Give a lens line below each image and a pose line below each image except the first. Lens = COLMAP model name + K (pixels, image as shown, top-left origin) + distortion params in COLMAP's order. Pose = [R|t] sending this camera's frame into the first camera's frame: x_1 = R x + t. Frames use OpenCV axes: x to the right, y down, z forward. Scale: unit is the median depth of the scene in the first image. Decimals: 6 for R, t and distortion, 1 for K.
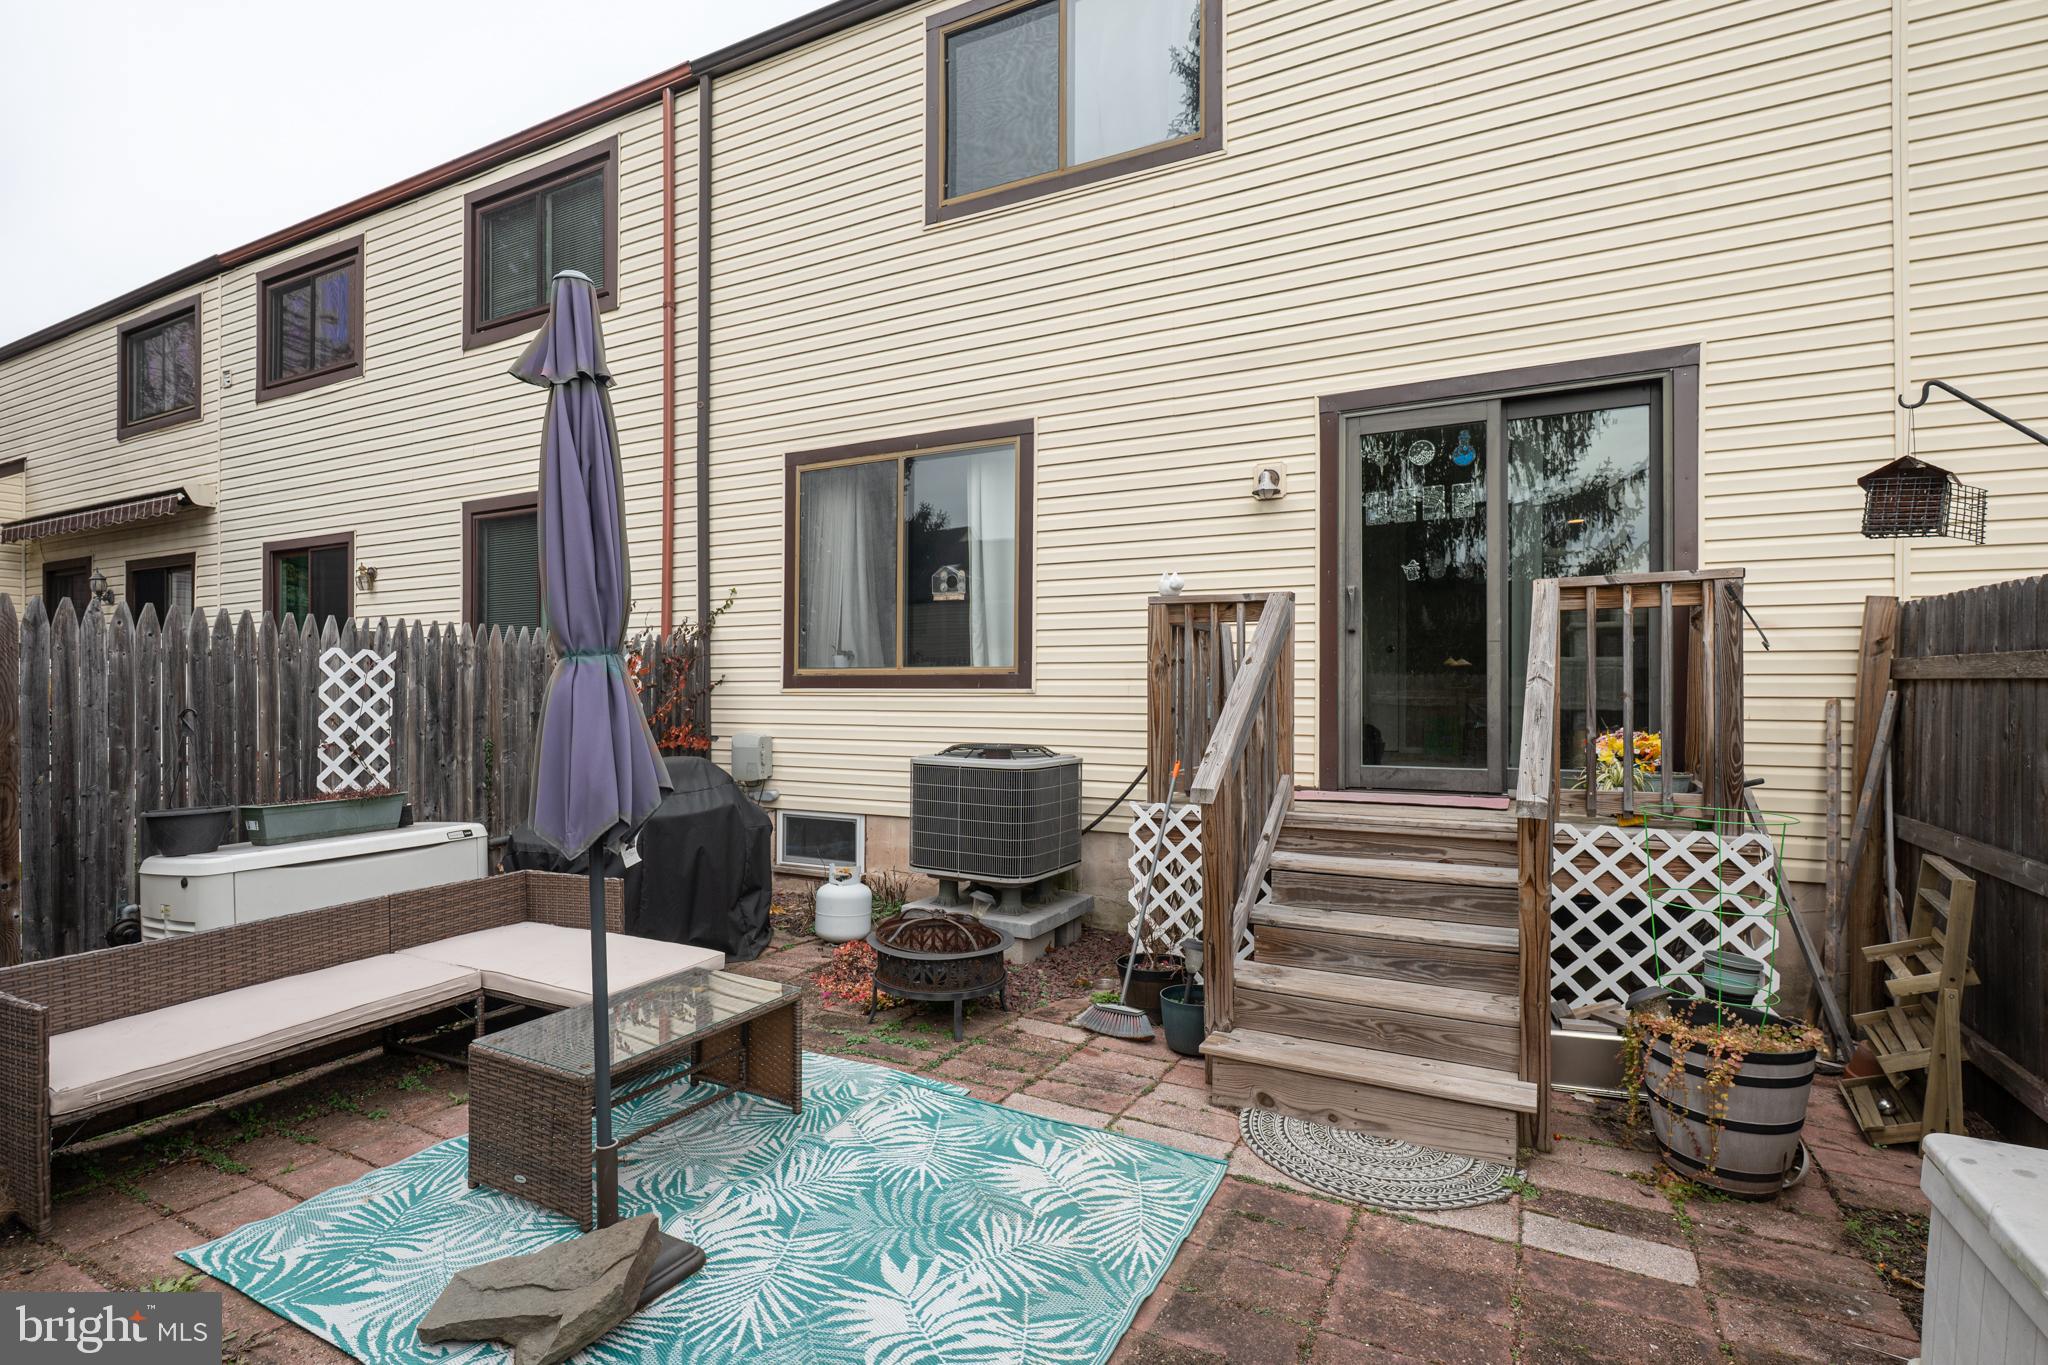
lens RADIAL K [[980.4, 0, 1024.0], [0, 980.4, 682.5], [0, 0, 1]] dist [-0.003037, 0.000146]
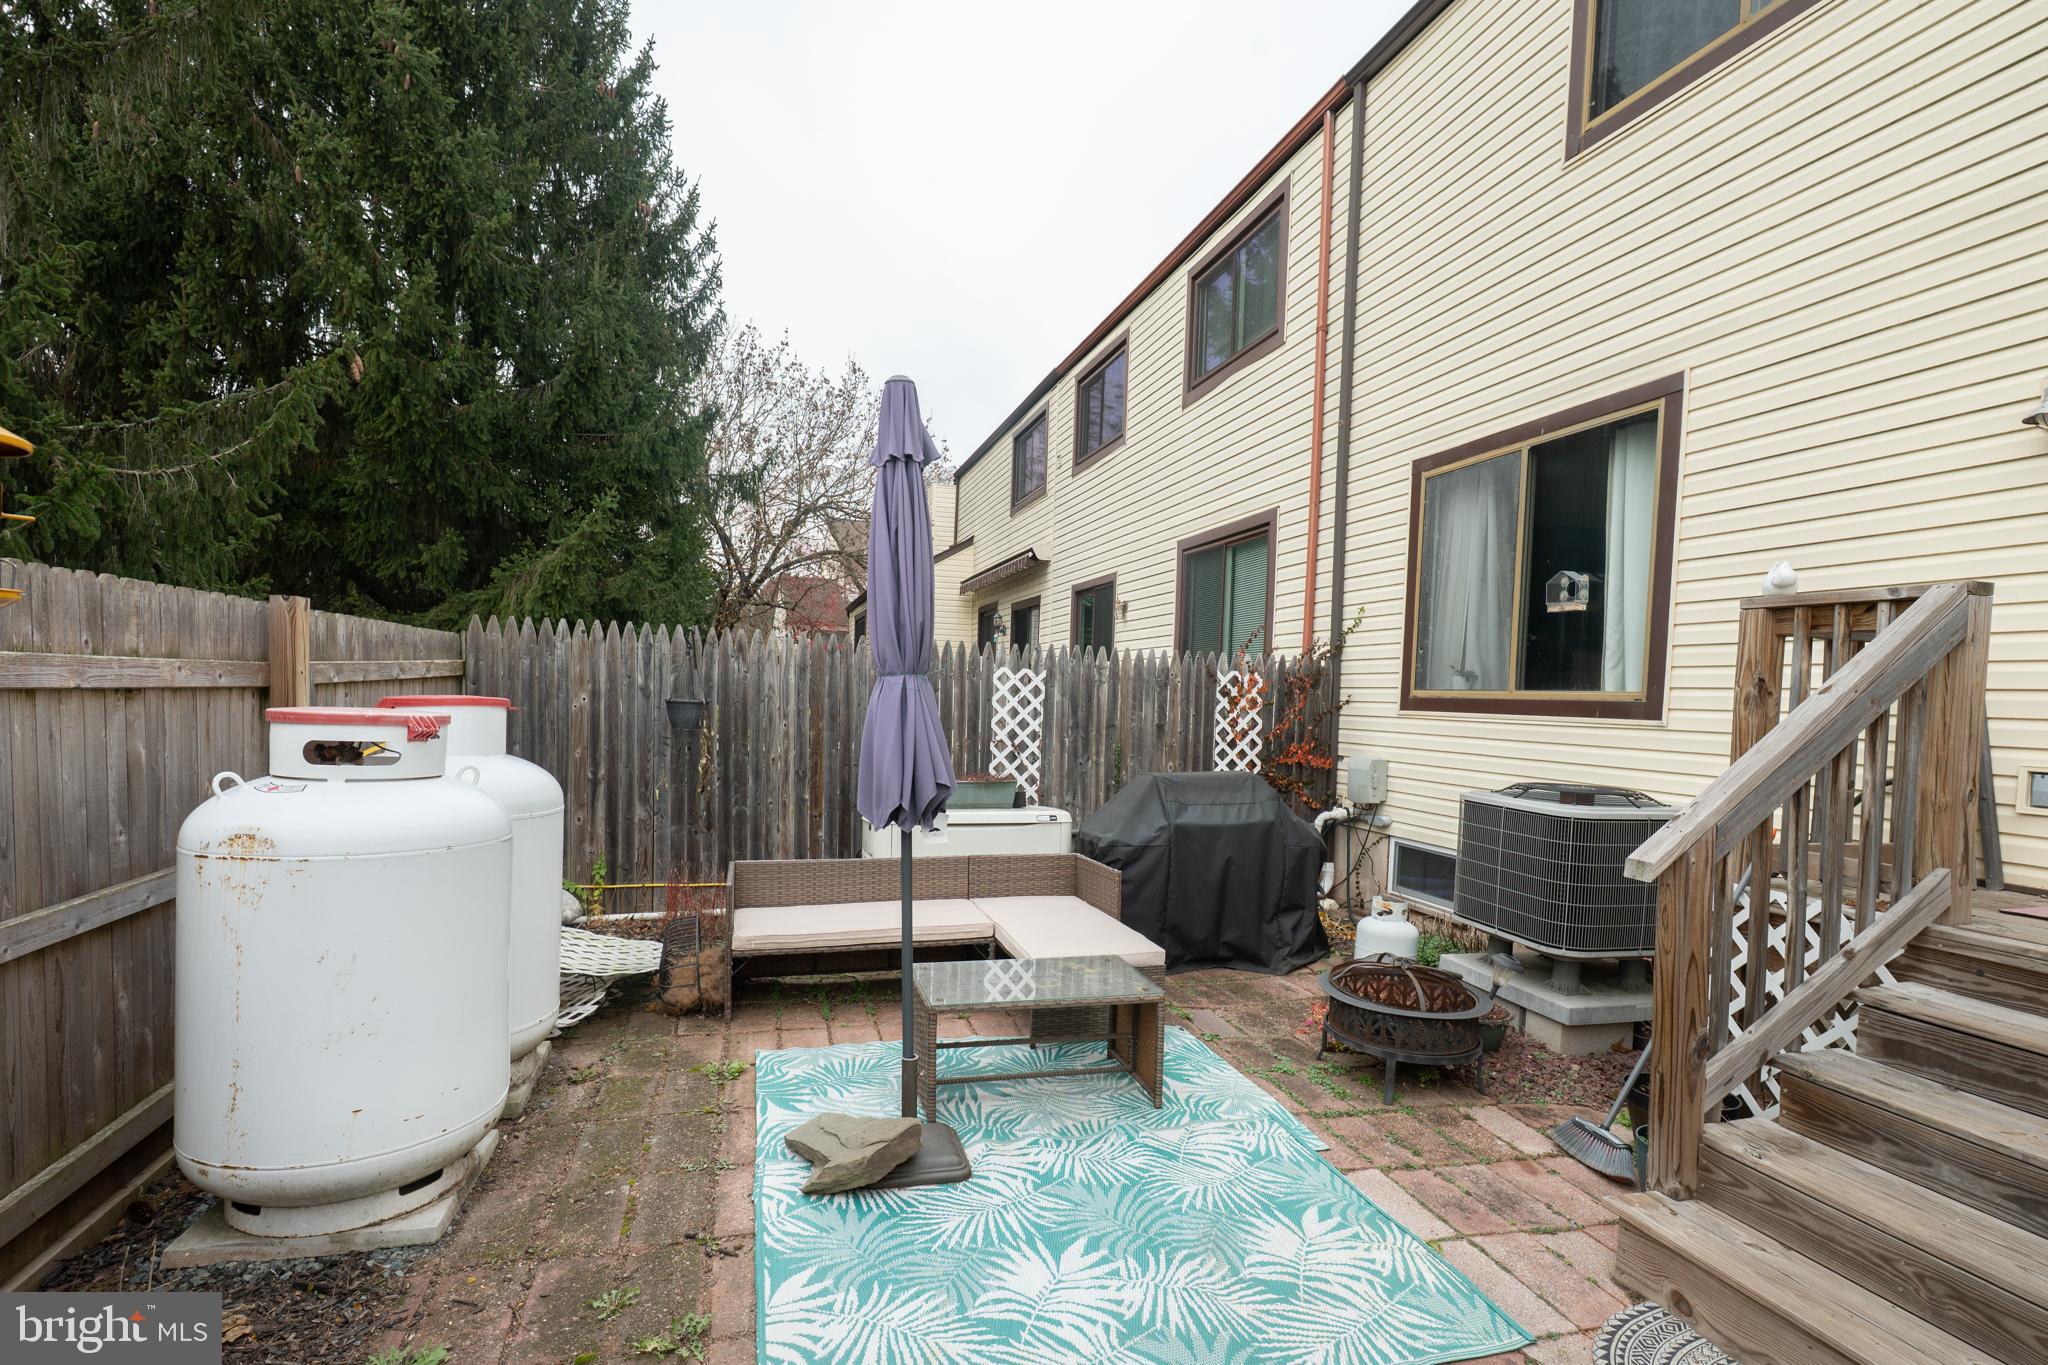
lens RADIAL K [[990.4, 0, 1020.4], [0, 990.4, 722.7], [0, 0, 1]] dist [0.000477, 0.001479]
pose [[0.686417, 0.041998, -0.725994, 0.256419], [-0.026165, 0.999111, 0.033059, -0.005474], [0.726737, -0.003697, 0.686906, 0.092864]]
